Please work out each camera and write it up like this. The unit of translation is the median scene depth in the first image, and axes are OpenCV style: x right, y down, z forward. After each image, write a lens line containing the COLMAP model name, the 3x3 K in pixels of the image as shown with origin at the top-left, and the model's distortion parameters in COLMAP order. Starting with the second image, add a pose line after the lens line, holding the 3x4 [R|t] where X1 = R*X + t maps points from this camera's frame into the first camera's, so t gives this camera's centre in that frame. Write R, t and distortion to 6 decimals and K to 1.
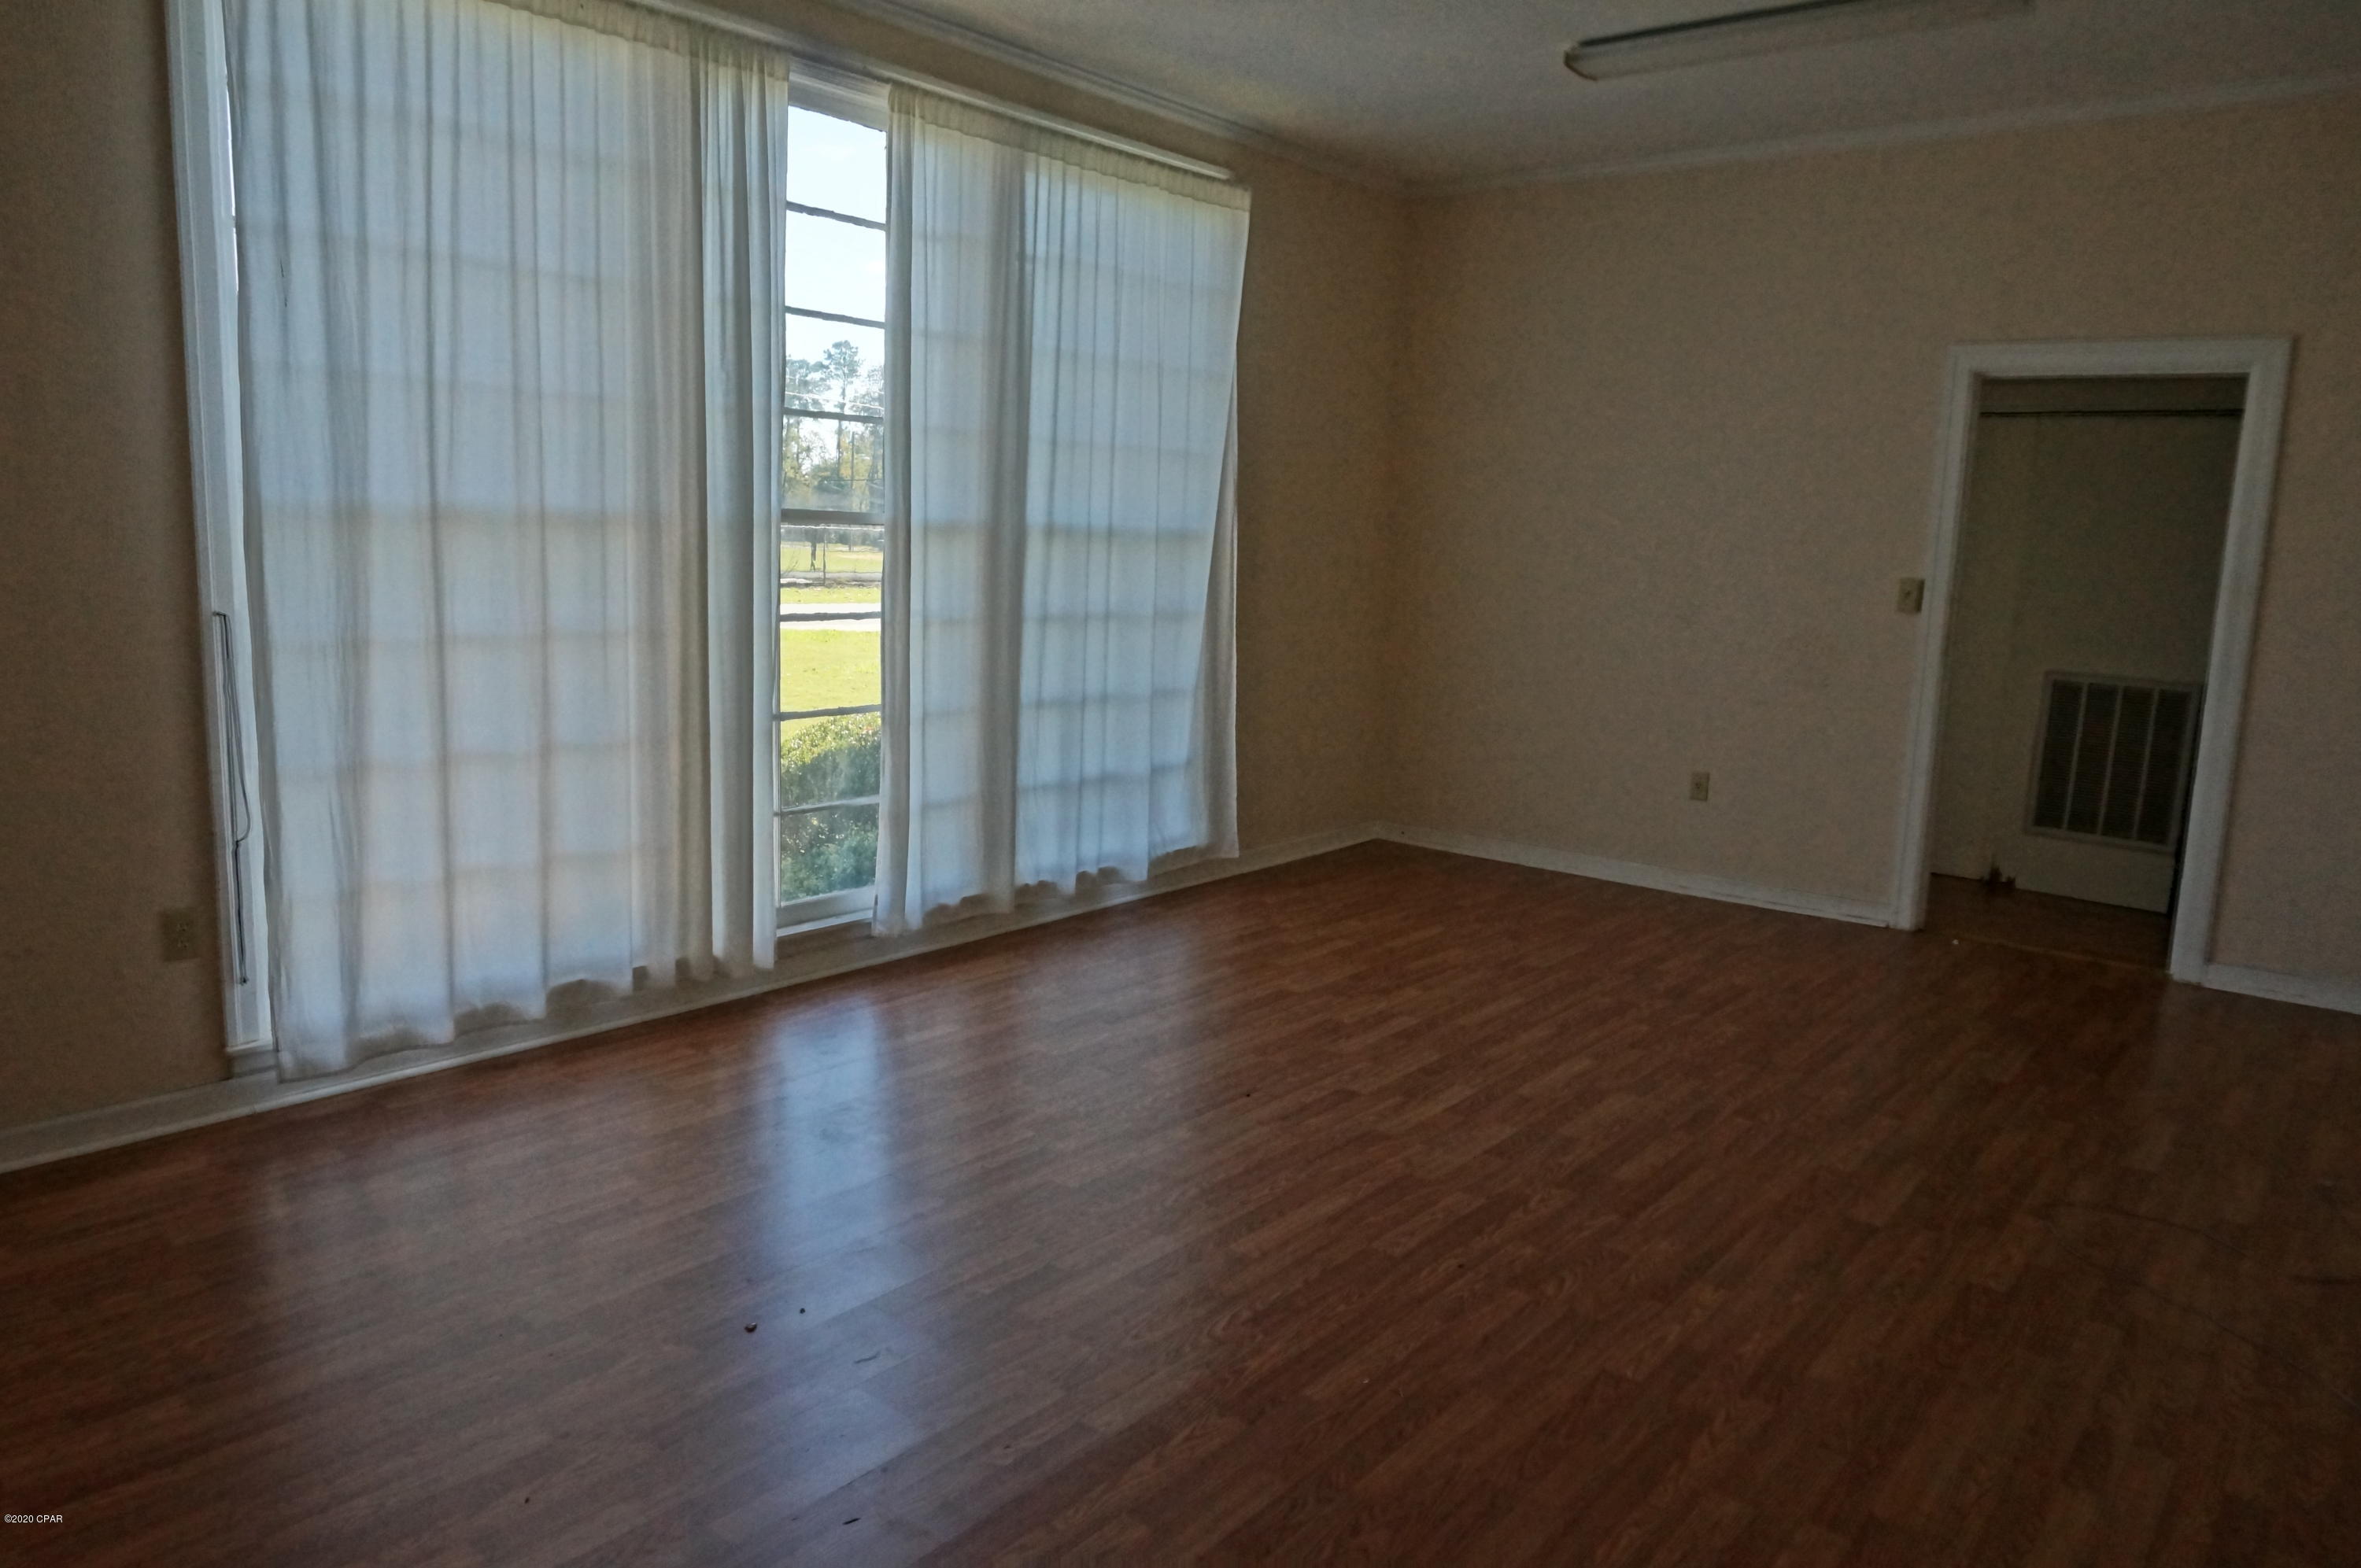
lens RADIAL K [[1587.0, 0, 1158.2], [0, 1587.0, 766.6], [0, 0, 1]] dist [-0.022301, 0.017212]
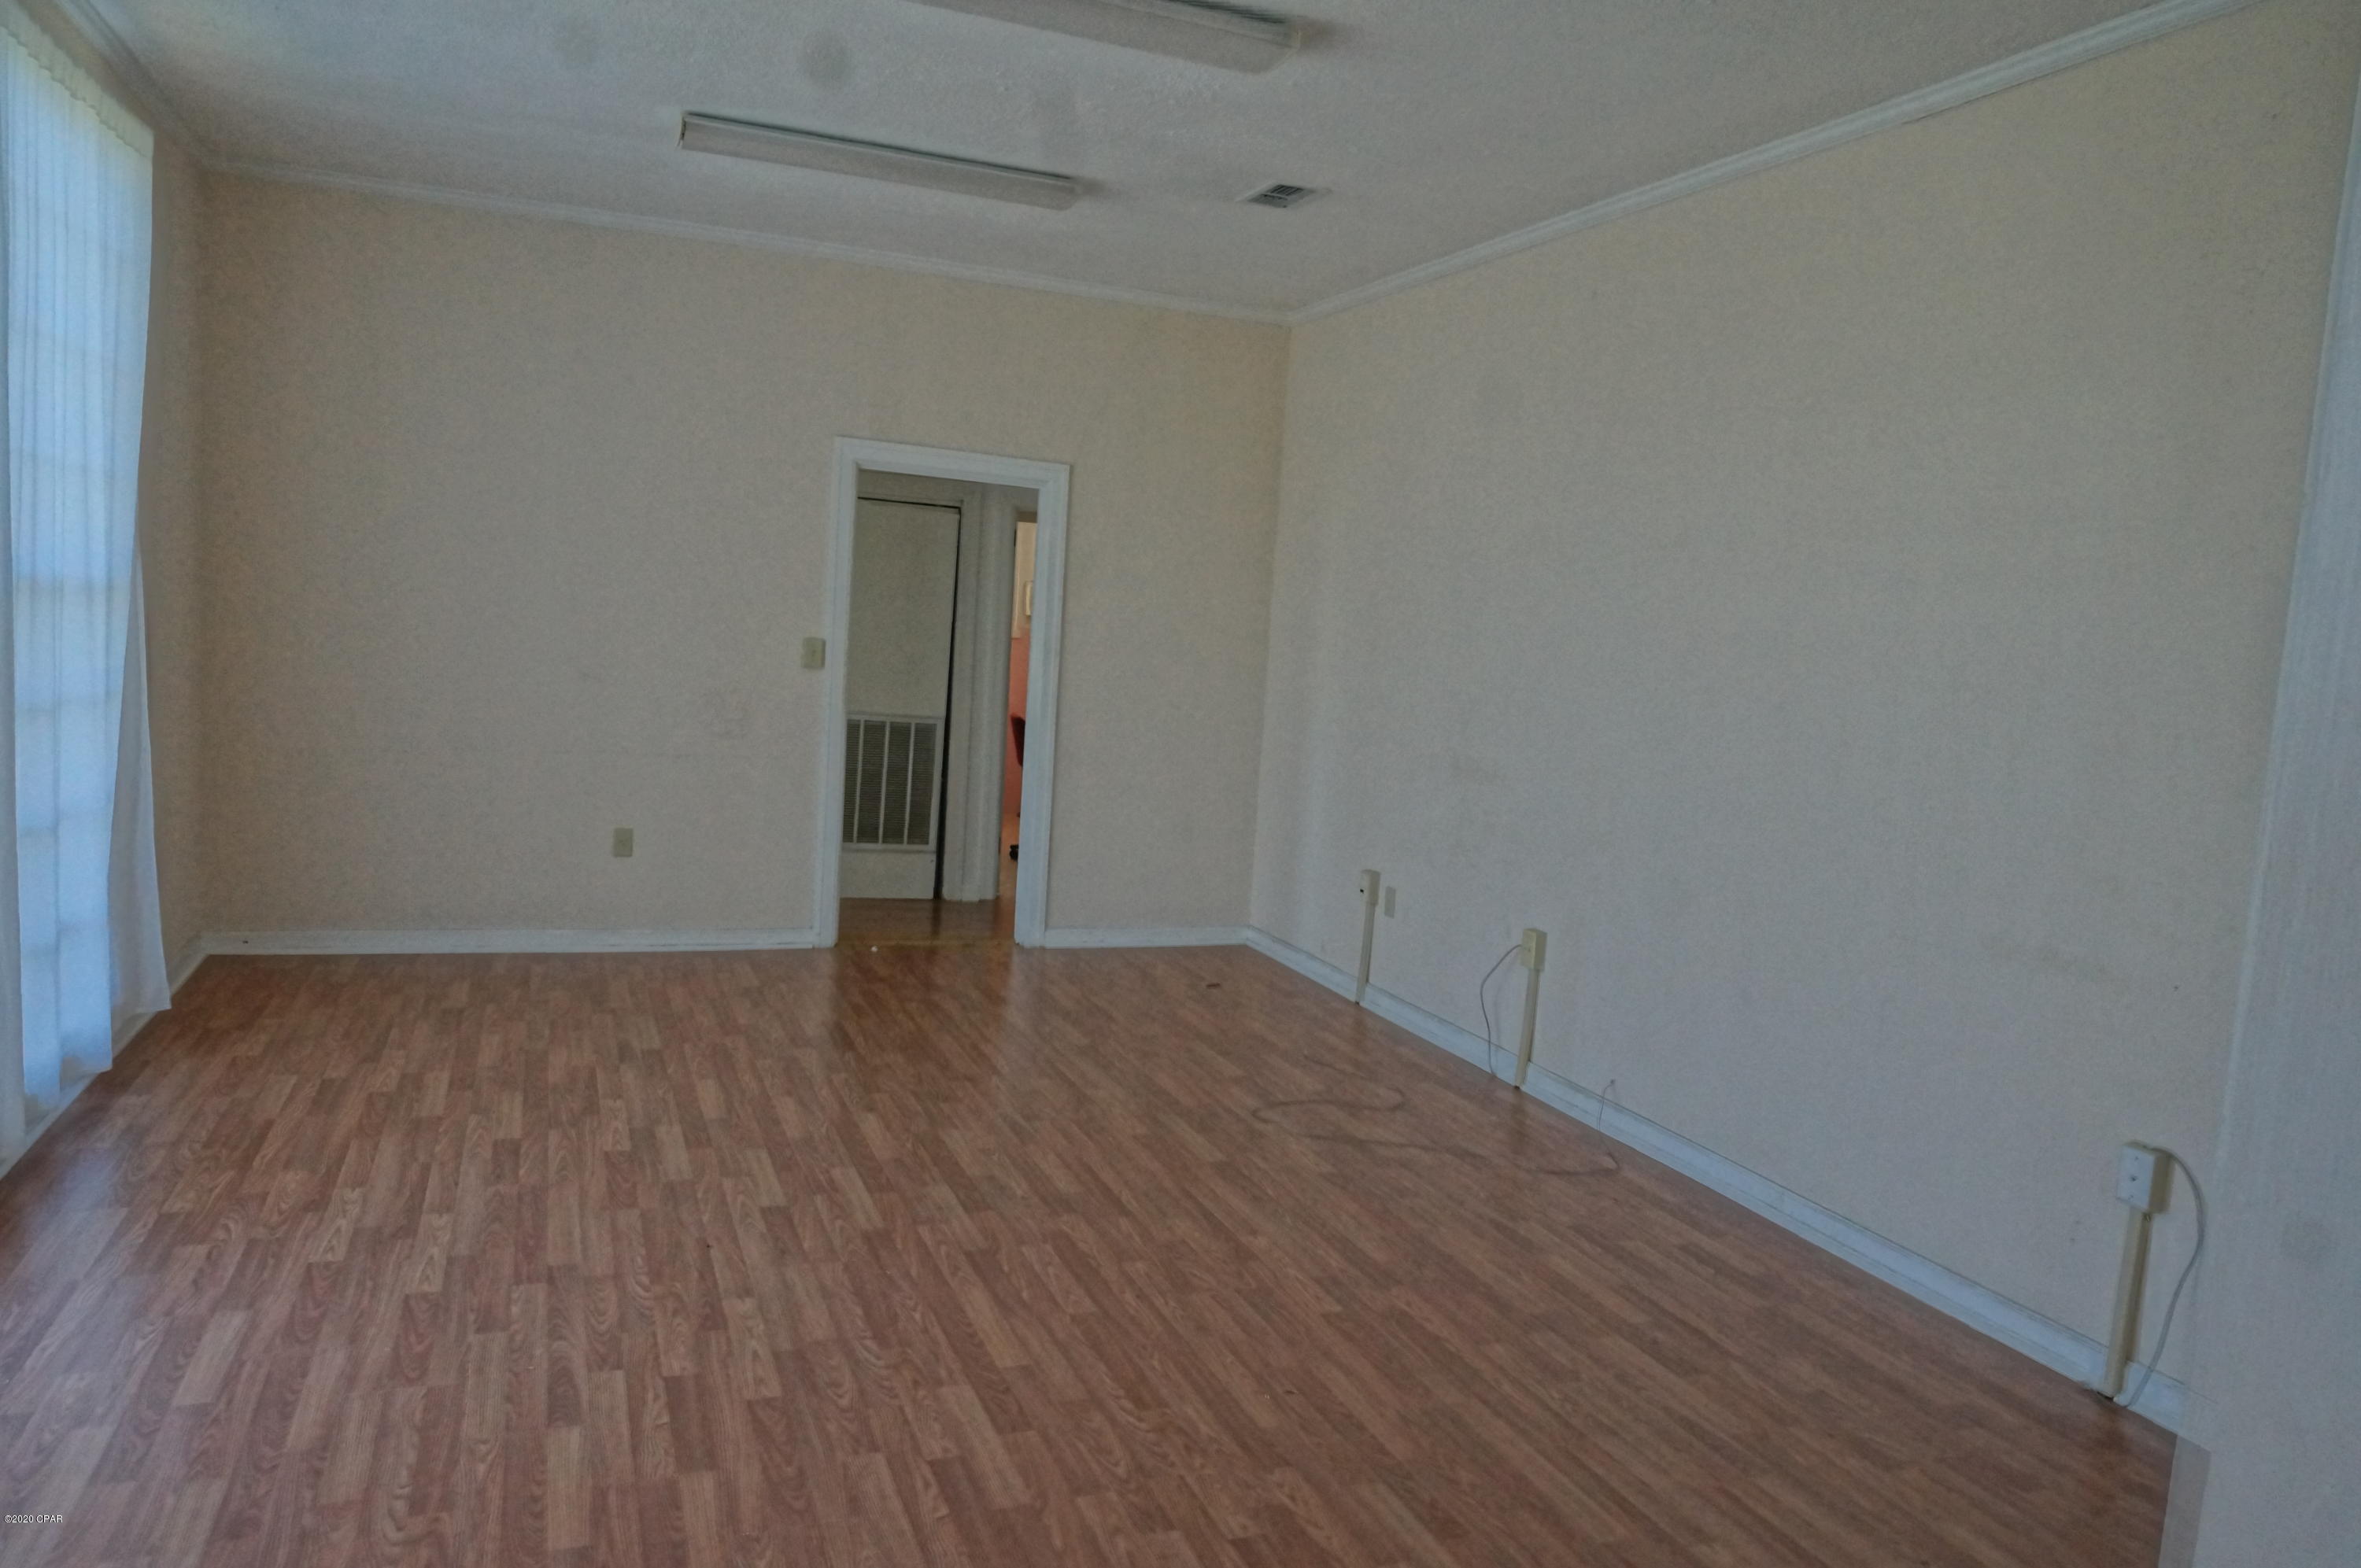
lens RADIAL K [[1587.0, 0, 1158.4], [0, 1587.0, 805.6], [0, 0, 1]] dist [-0.022301, 0.017212]
pose [[0.479123, -0.099723, 0.872065, -0.481081], [0.081013, 0.994308, 0.069192, -0.068671], [-0.874001, 0.037497, 0.484475, 0.278097]]
